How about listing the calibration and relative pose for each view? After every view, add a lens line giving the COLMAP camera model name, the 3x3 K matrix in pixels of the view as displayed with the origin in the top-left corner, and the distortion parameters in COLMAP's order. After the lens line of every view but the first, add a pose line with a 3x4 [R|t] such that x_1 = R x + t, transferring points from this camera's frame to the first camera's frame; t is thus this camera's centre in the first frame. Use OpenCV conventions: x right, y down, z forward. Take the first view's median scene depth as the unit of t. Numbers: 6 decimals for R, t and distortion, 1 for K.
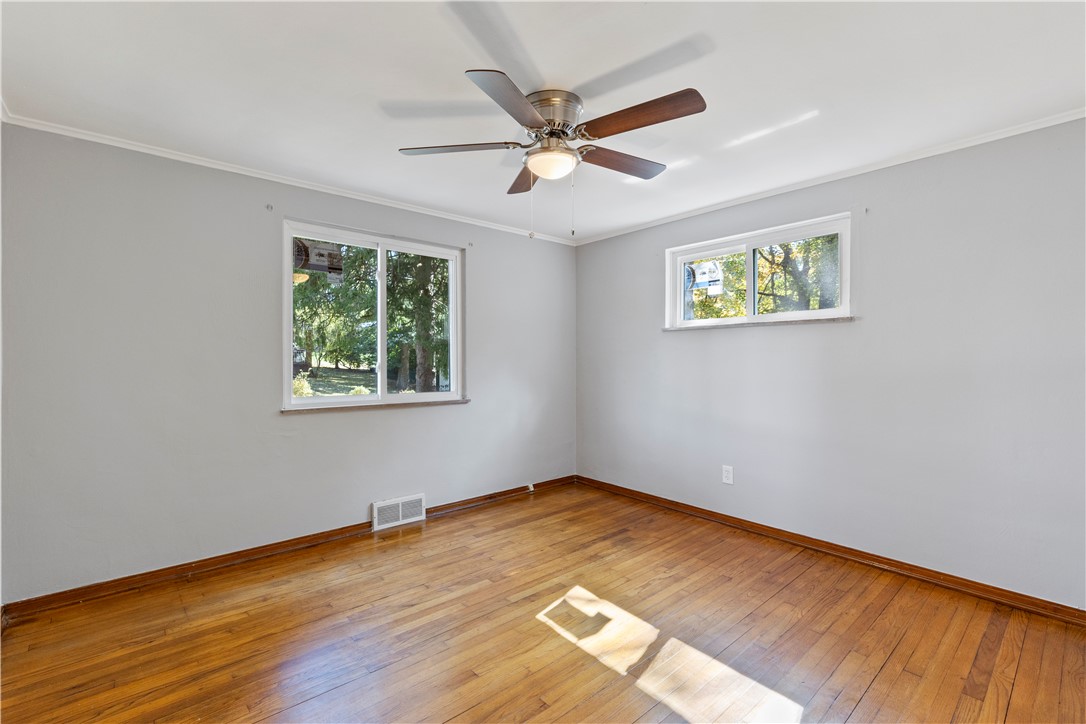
lens RADIAL K [[486.1, 0, 540.2], [0, 486.1, 361.8], [0, 0, 1]] dist [0.004919, -0.001756]
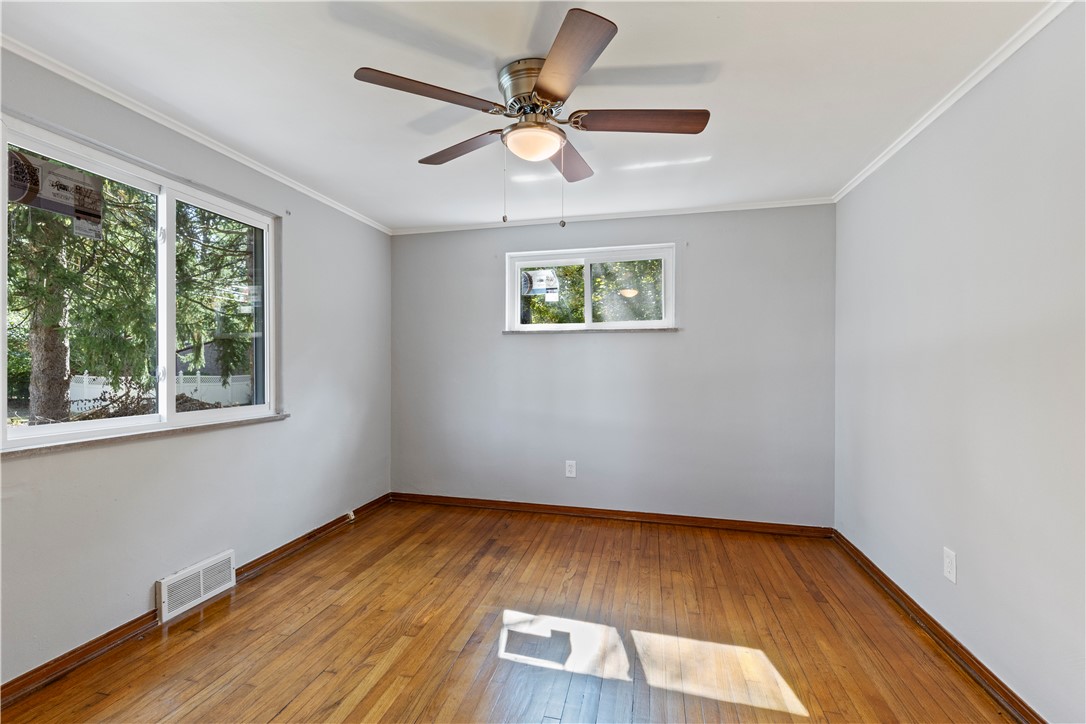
lens RADIAL K [[483.7, 0, 537.1], [0, 483.7, 361.4], [0, 0, 1]] dist [0.004381, -0.000188]
pose [[0.816164, 0.002522, 0.577815, -0.316458], [0.002799, 0.999961, -0.008317, 0.002002], [-0.577814, 0.008405, 0.816125, 0.175508]]
